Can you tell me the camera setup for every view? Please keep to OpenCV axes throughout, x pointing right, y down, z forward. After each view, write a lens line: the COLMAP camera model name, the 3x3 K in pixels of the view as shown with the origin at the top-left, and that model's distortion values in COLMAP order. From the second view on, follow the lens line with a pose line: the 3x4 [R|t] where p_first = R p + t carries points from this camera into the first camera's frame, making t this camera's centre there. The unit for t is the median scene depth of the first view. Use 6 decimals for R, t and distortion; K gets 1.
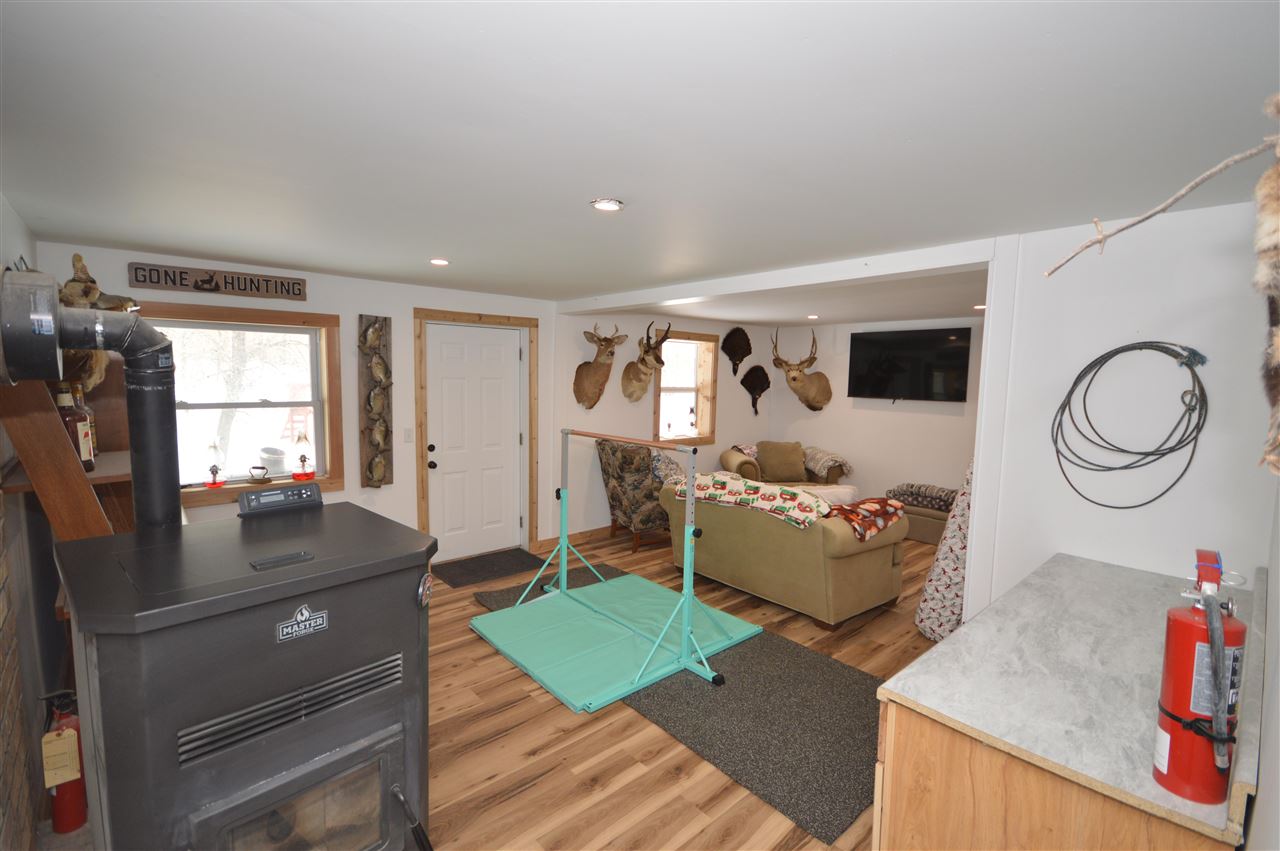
lens RADIAL K [[570.9, 0, 638.3], [0, 570.9, 425.2], [0, 0, 1]] dist [0.002321, -0.004441]
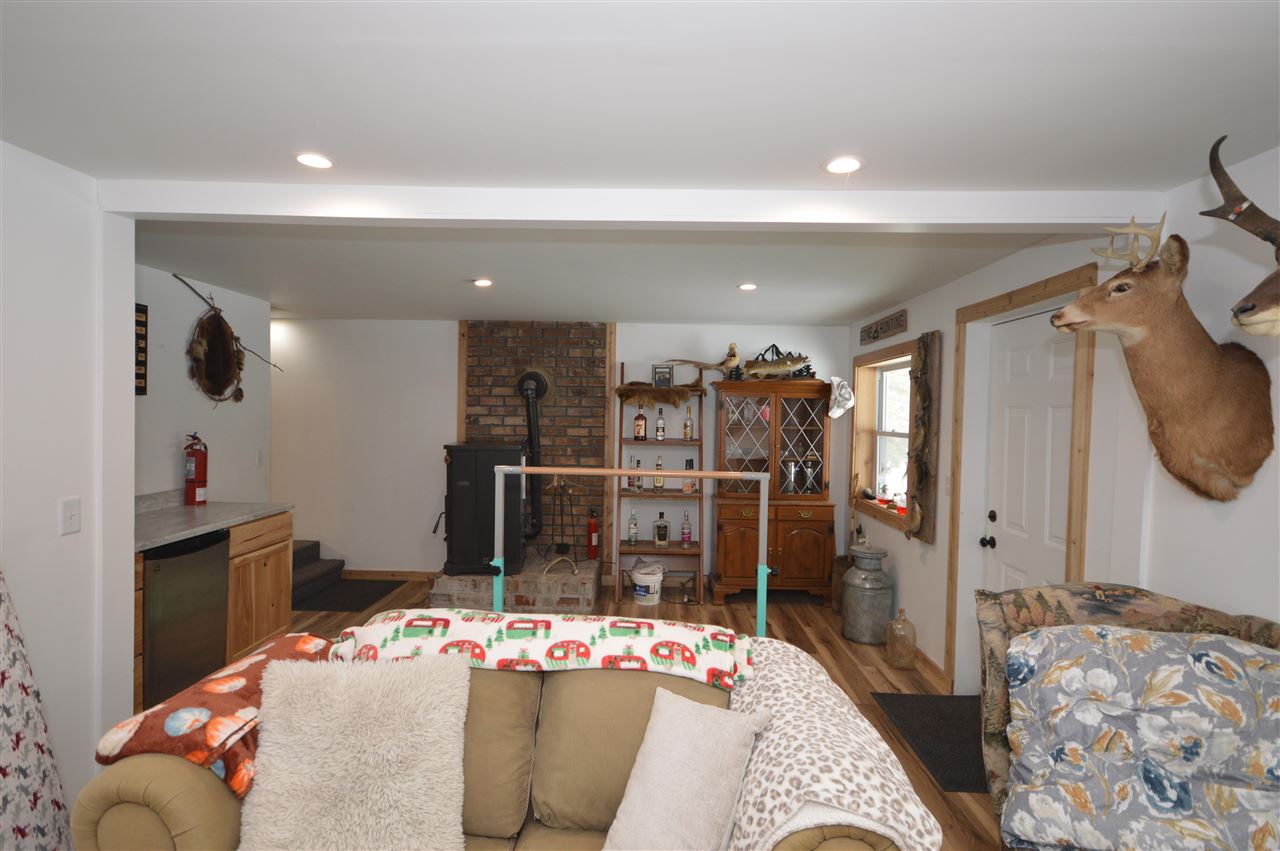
lens RADIAL K [[635.7, 0, 640.0], [0, 635.7, 425.5], [0, 0, 1]] dist [0.016333, -0.009710]
pose [[-0.674105, -0.012574, -0.738528, 0.436842], [-0.093579, 0.993252, 0.068505, -0.073498], [0.732684, 0.115291, -0.670733, 1.179204]]
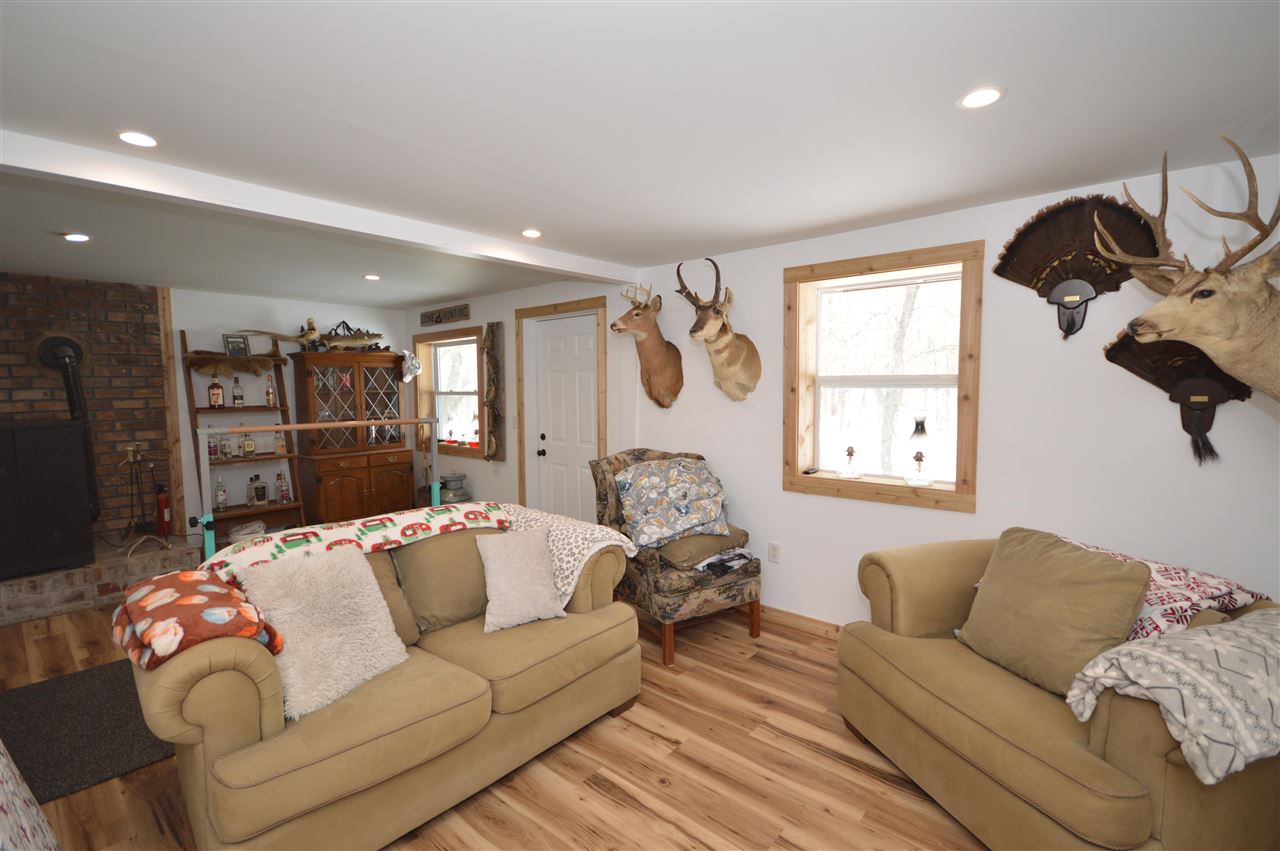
lens RADIAL K [[570.9, 0, 638.3], [0, 570.9, 425.2], [0, 0, 1]] dist [0.002321, -0.004441]
pose [[0.134170, 0.052489, -0.989567, 0.725125], [-0.075771, 0.996216, 0.042568, -0.041294], [0.988057, 0.069269, 0.137640, 1.028004]]
